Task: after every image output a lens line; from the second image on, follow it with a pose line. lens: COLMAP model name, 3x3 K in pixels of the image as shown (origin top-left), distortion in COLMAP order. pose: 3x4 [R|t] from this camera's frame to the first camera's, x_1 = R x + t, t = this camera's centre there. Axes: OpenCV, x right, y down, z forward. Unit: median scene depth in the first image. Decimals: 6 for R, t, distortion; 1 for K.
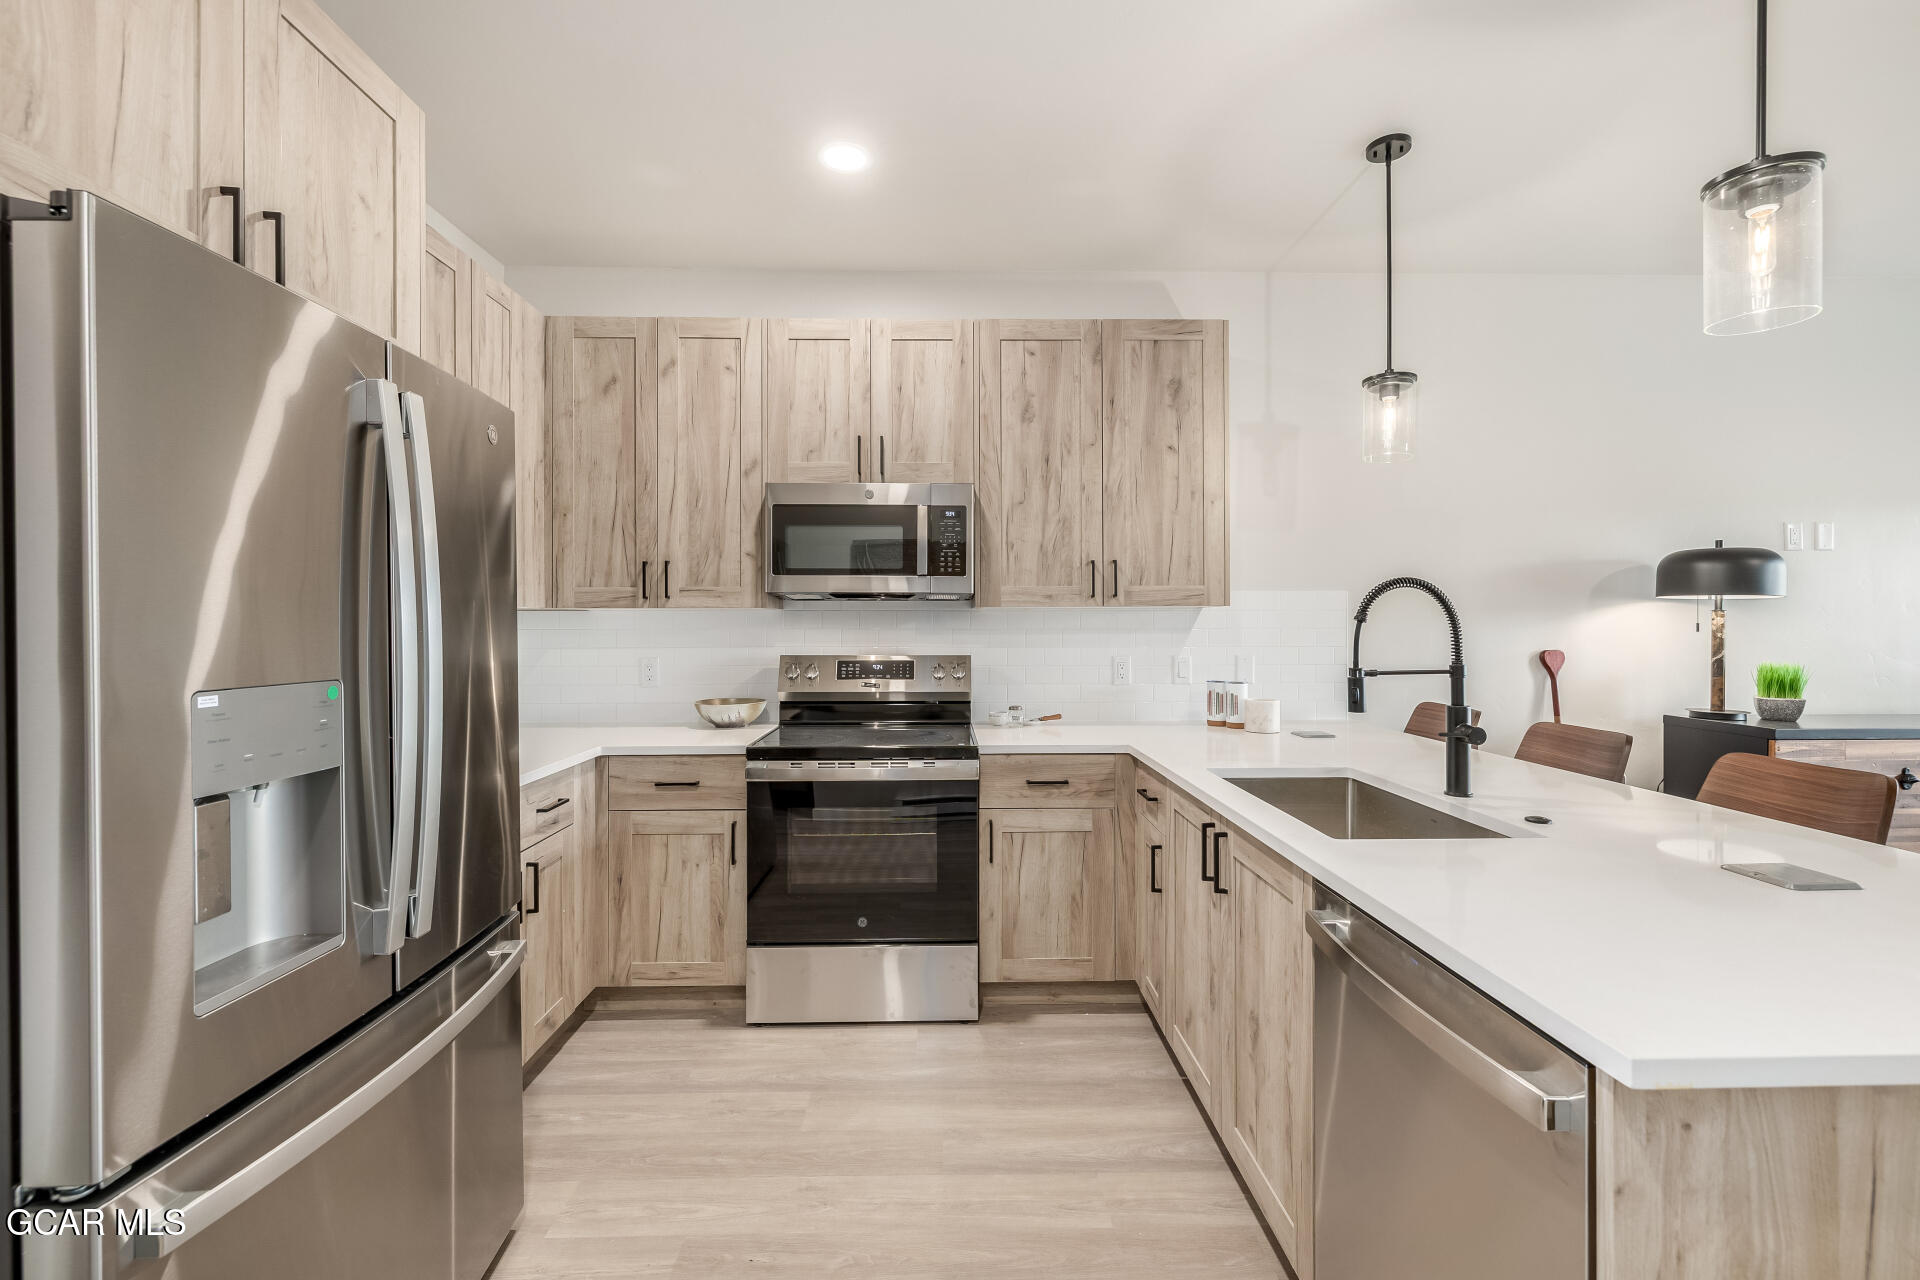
lens RADIAL K [[813.2, 0, 943.8], [0, 813.2, 627.1], [0, 0, 1]] dist [0.000162, -0.000348]
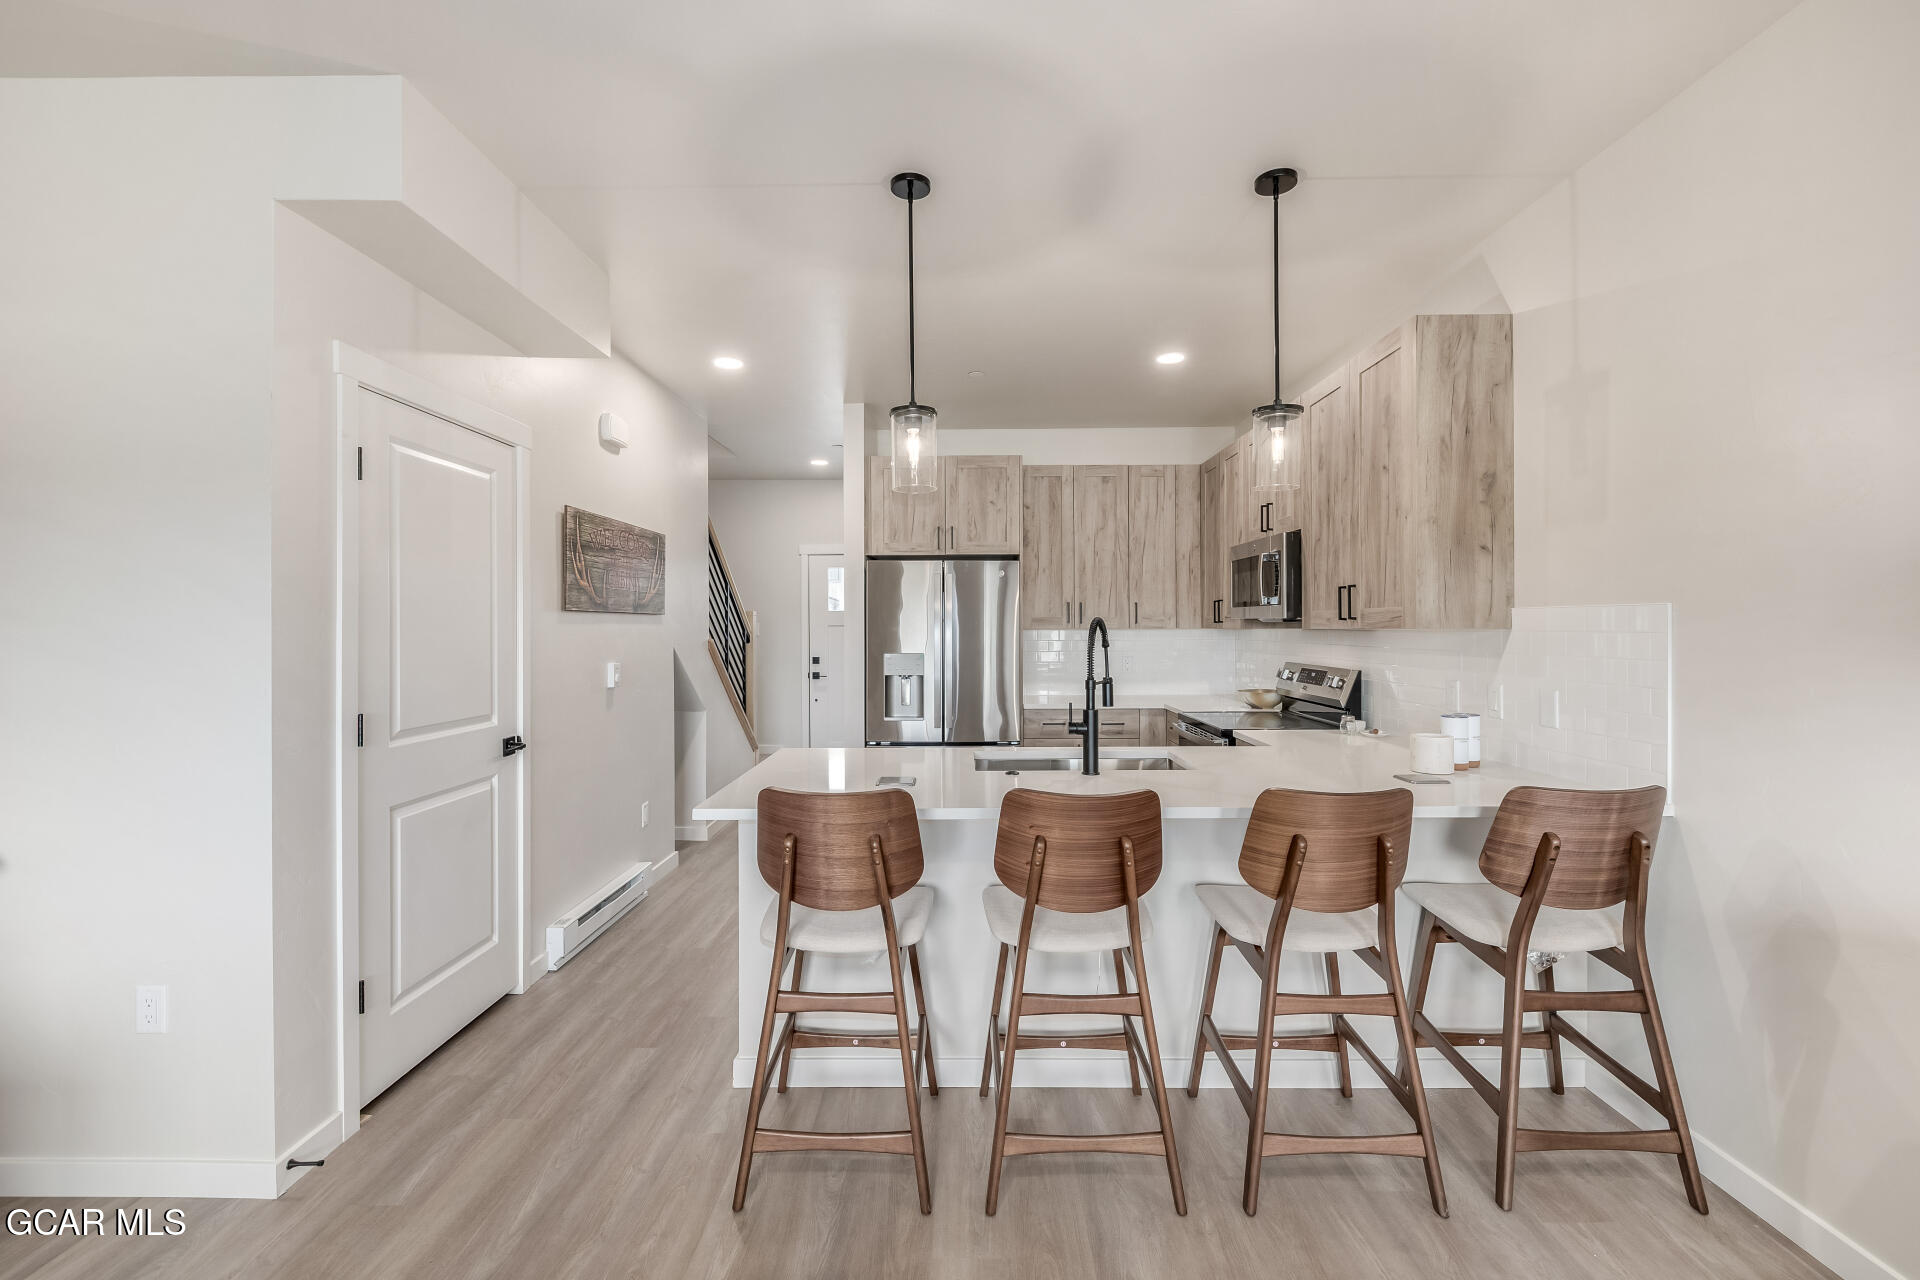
lens RADIAL K [[800.3, 0, 952.8], [0, 800.3, 625.3], [0, 0, 1]] dist [-0.002062, 0.000374]
pose [[-0.032117, 0.000843, -0.999484, 1.285113], [-0.002831, 0.999996, 0.000934, -0.029634], [0.999480, 0.002860, -0.032114, 0.517621]]
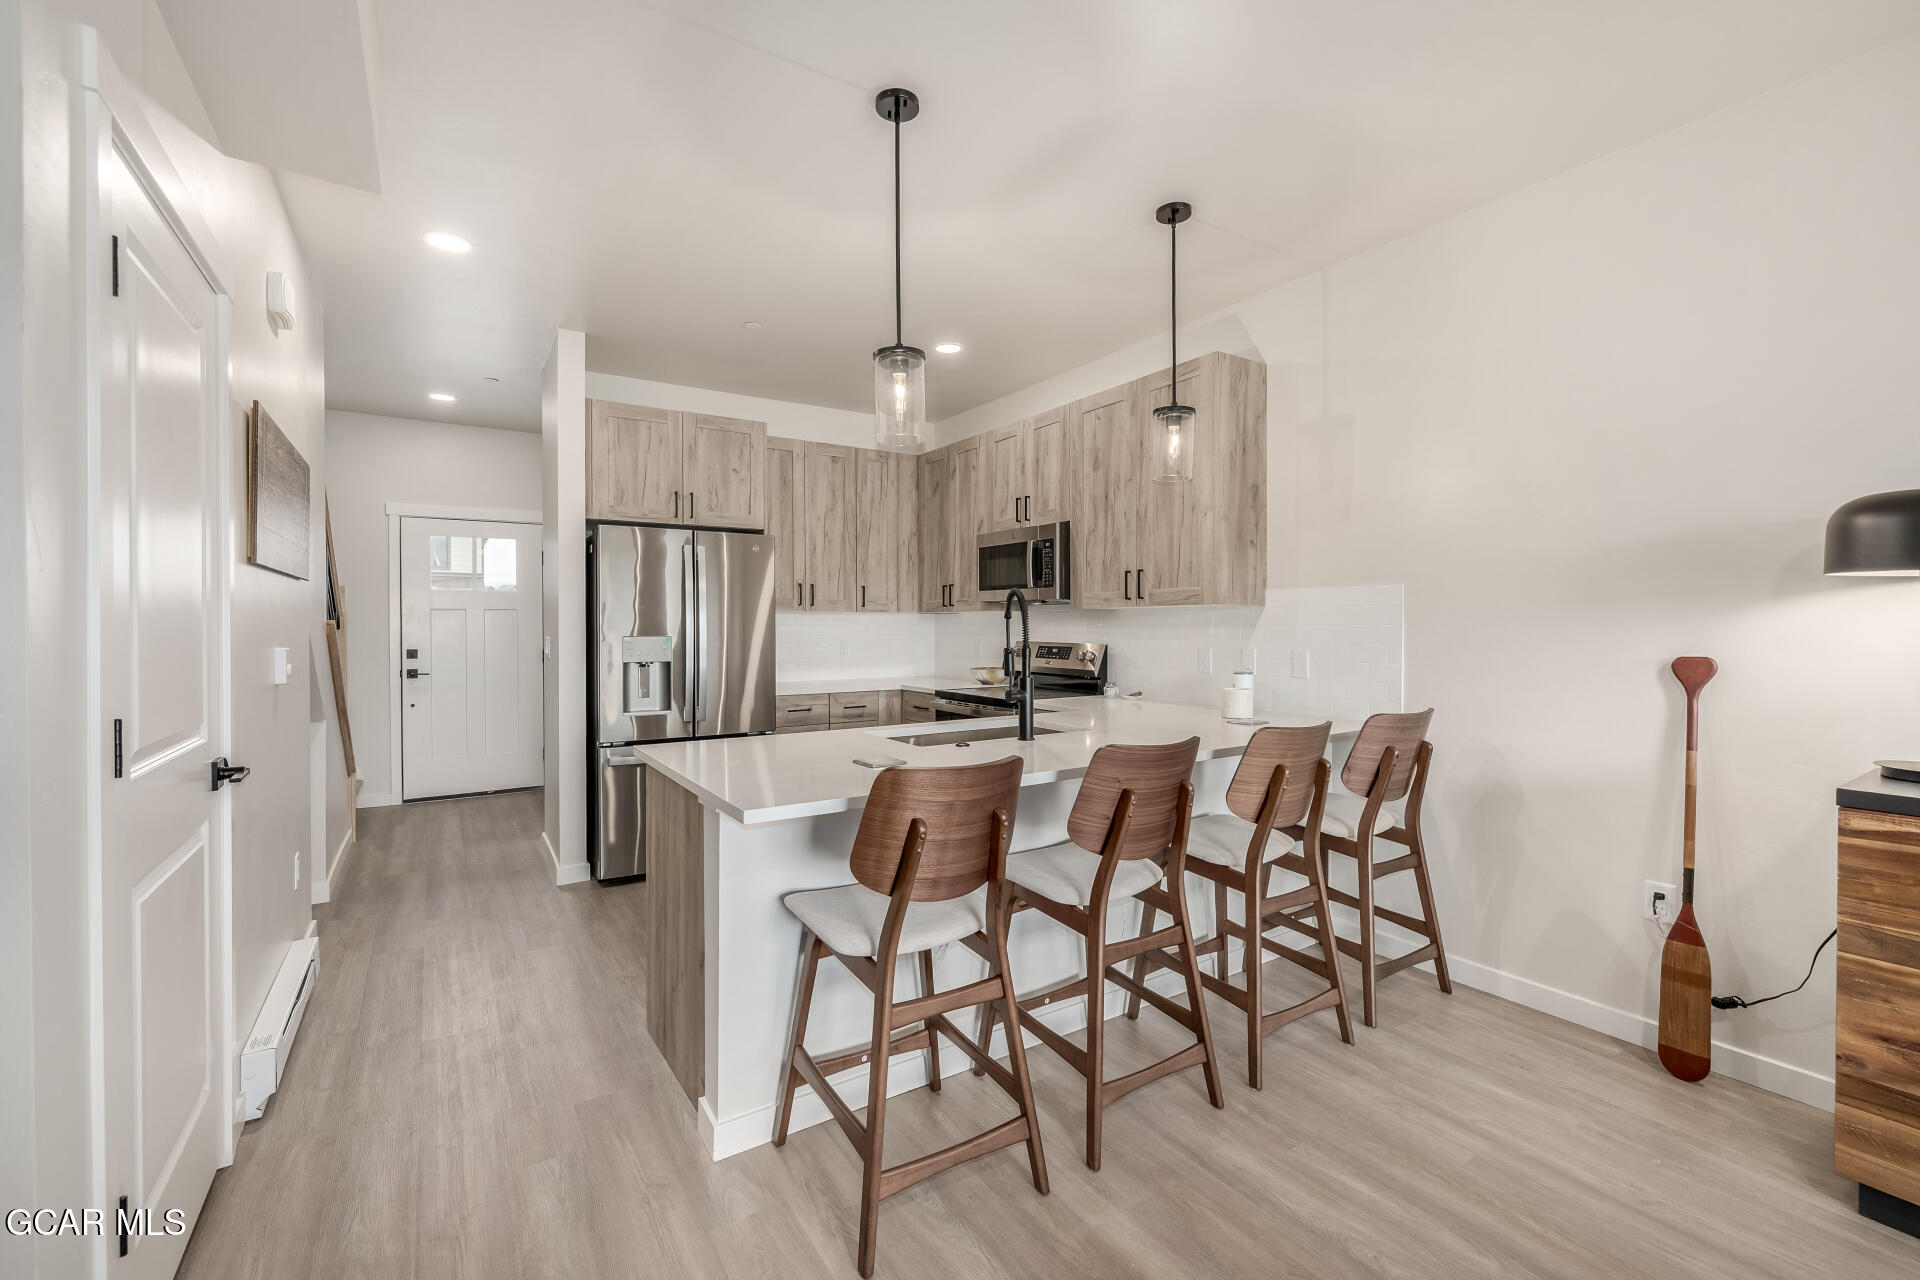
lens RADIAL K [[813.2, 0, 943.8], [0, 813.2, 627.1], [0, 0, 1]] dist [0.000162, -0.000348]
pose [[0.518962, 0.006221, -0.854775, 1.138735], [-0.005894, 0.999976, 0.003700, 0.004108], [0.854777, 0.003118, 0.518986, 0.086306]]
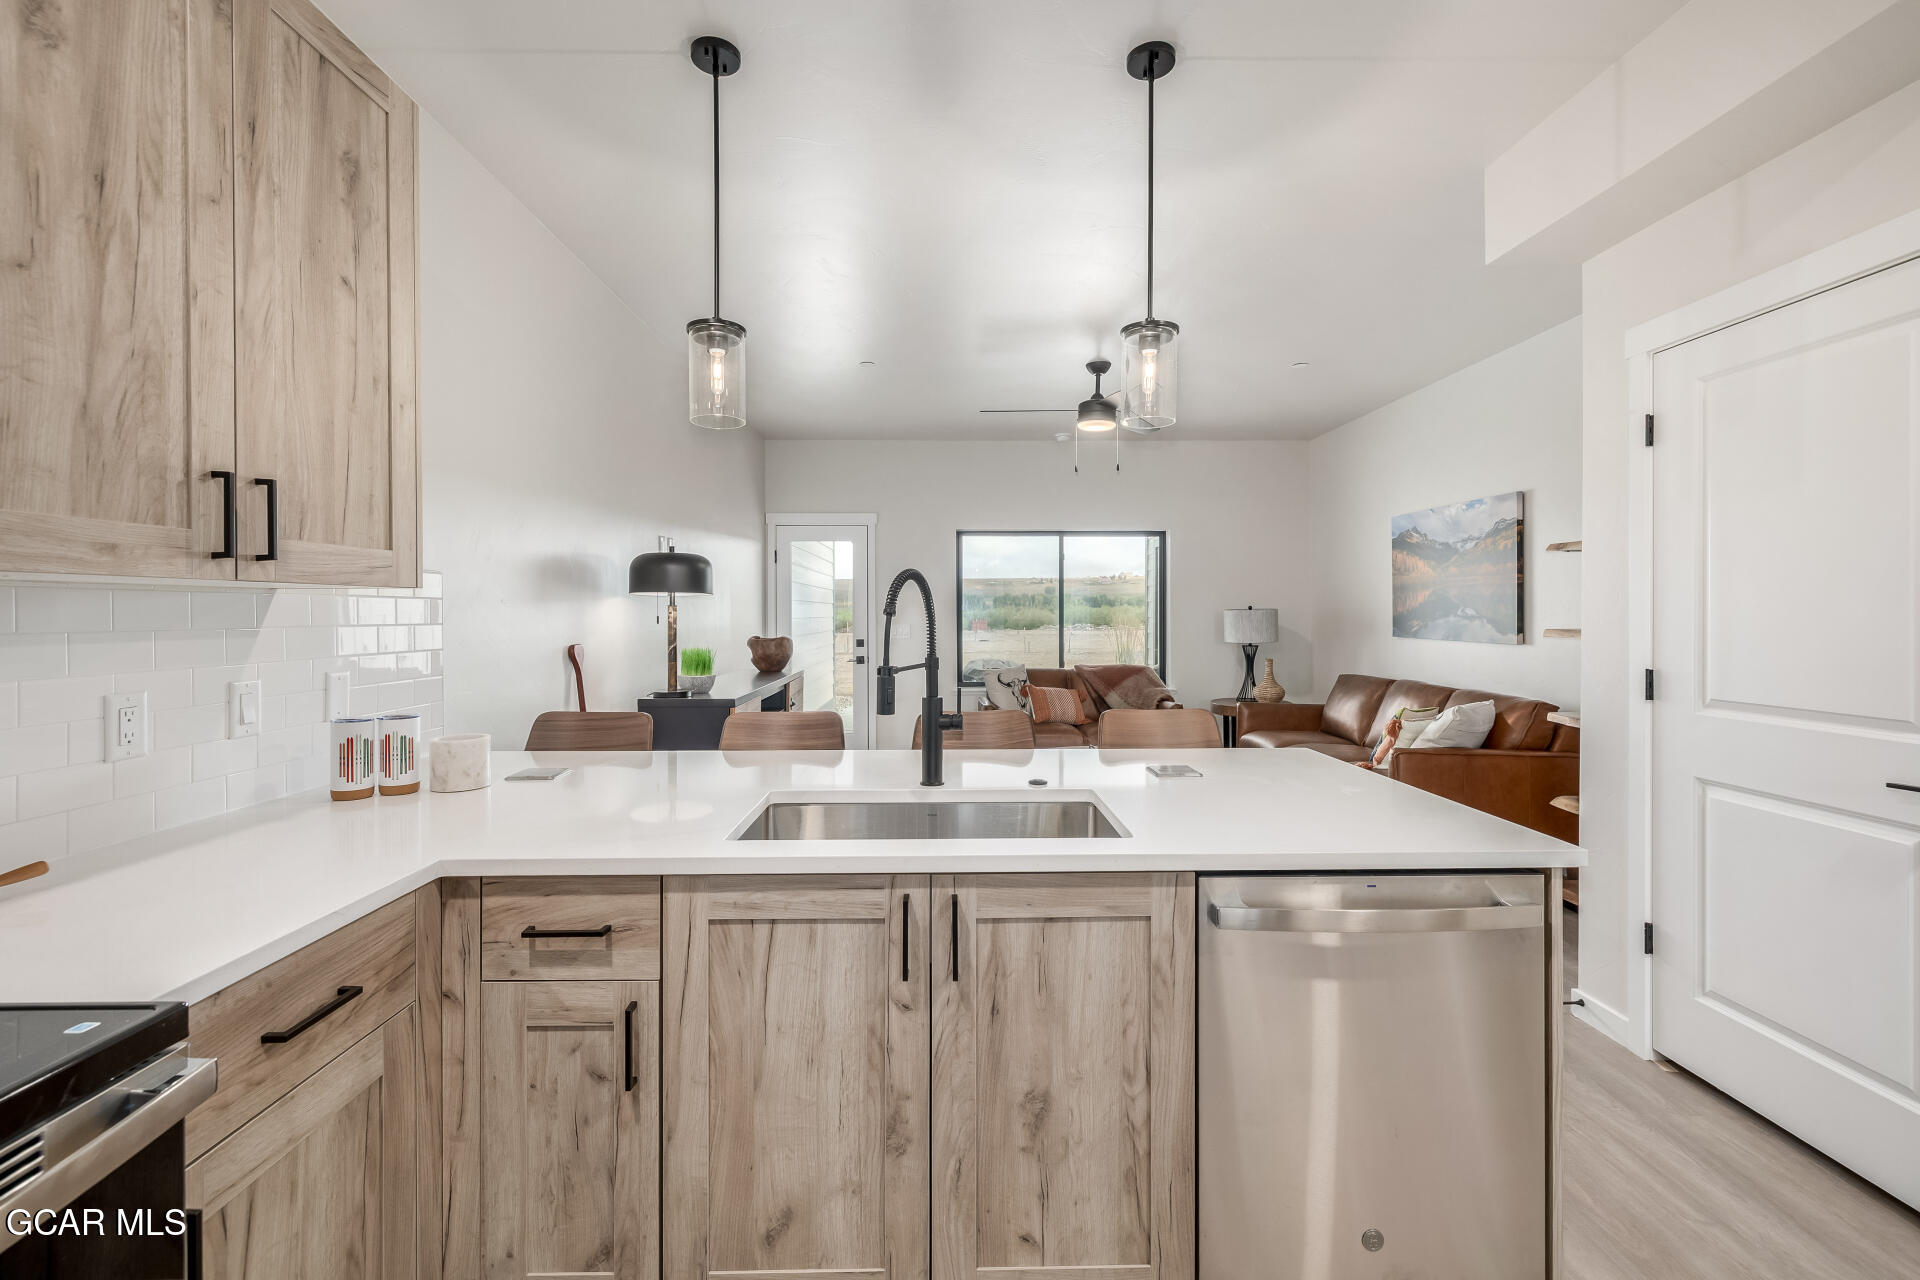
lens RADIAL K [[816.0, 0, 963.8], [0, 816.0, 619.0], [0, 0, 1]] dist [-0.001632, -0.000070]
pose [[-0.007133, -0.004526, 0.999964, -0.251346], [0.008487, 0.999953, 0.004586, -0.003210], [-0.999939, 0.008520, -0.007095, 0.617362]]
